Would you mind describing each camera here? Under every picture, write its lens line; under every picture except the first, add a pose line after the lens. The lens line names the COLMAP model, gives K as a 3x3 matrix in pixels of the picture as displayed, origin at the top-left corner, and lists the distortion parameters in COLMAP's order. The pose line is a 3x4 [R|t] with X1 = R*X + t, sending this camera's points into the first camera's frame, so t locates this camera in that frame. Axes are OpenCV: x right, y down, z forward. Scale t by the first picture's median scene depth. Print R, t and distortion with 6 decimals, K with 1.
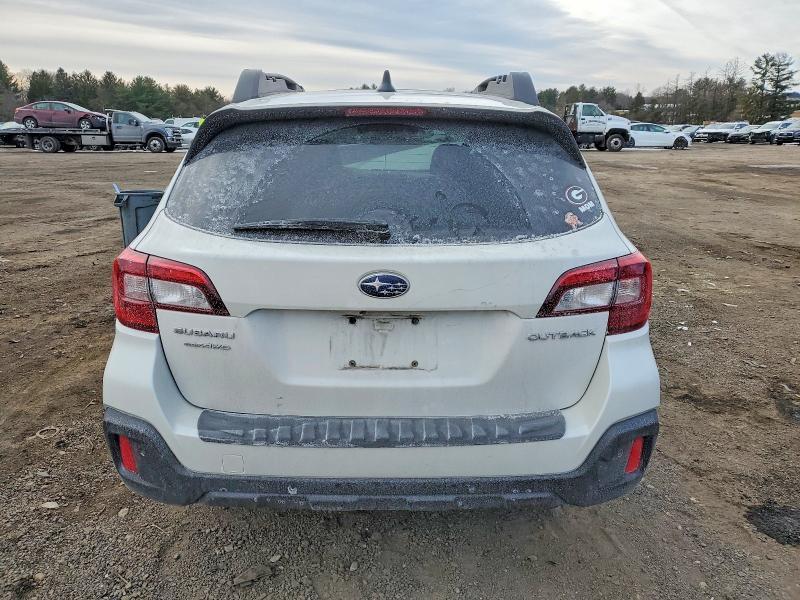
lens RADIAL K [[649.2, 0, 400.1], [0, 649.2, 328.2], [0, 0, 1]] dist [0.008855, 0.006008]
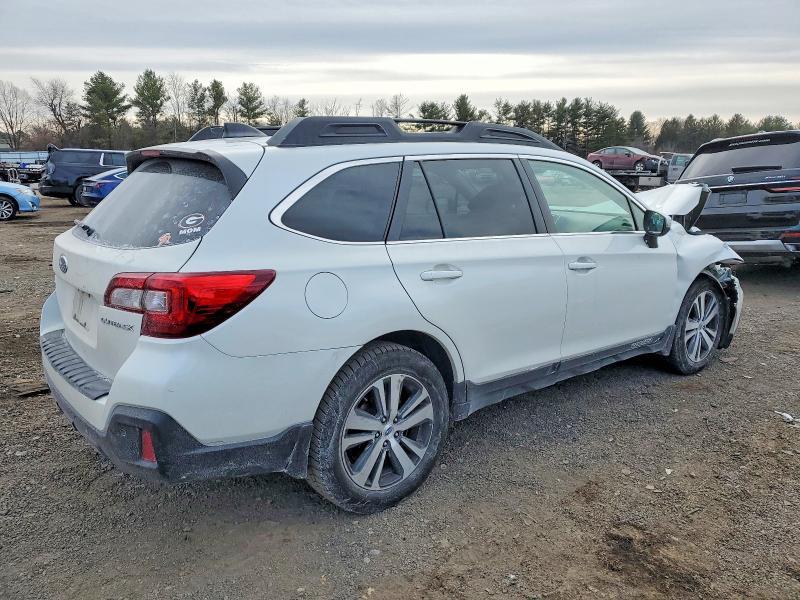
lens RADIAL K [[649.2, 0, 400.1], [0, 649.2, 328.2], [0, 0, 1]] dist [0.008855, 0.006008]
pose [[0.559988, 0.193477, -0.805593, 0.206576], [-0.241937, 0.968156, 0.064344, -0.025631], [0.792389, 0.158871, 0.588965, 0.088751]]
